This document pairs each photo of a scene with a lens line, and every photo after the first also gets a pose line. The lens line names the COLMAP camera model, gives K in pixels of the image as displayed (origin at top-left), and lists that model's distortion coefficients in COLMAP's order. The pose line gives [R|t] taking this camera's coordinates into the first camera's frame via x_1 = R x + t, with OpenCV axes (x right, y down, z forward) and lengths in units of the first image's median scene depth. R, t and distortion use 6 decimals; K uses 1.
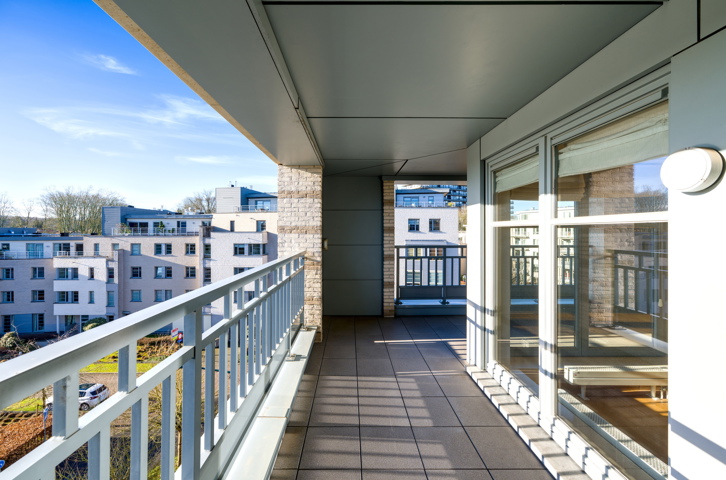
lens RADIAL K [[289.5, 0, 351.1], [0, 289.5, 228.5], [0, 0, 1]] dist [-0.004487, 0.000019]
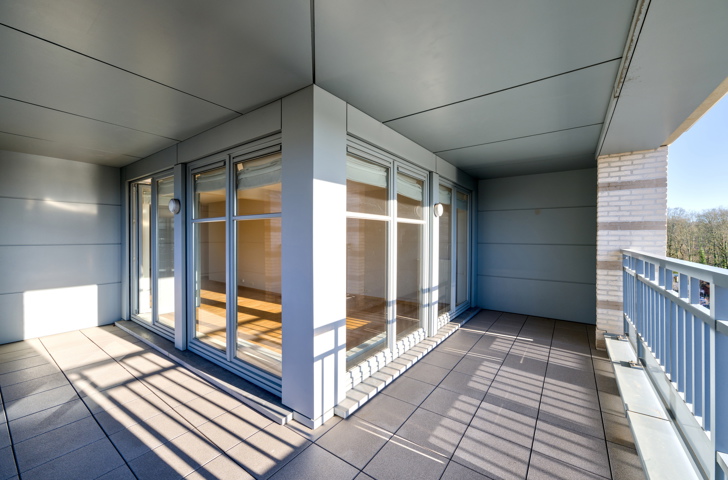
lens RADIAL K [[290.3, 0, 363.5], [0, 290.3, 238.8], [0, 0, 1]] dist [-0.004487, 0.000019]
pose [[-0.810324, -0.007228, 0.585937, -0.080986], [-0.004533, 0.999971, 0.006066, 0.089229], [-0.585964, 0.002259, -0.810334, 2.699808]]
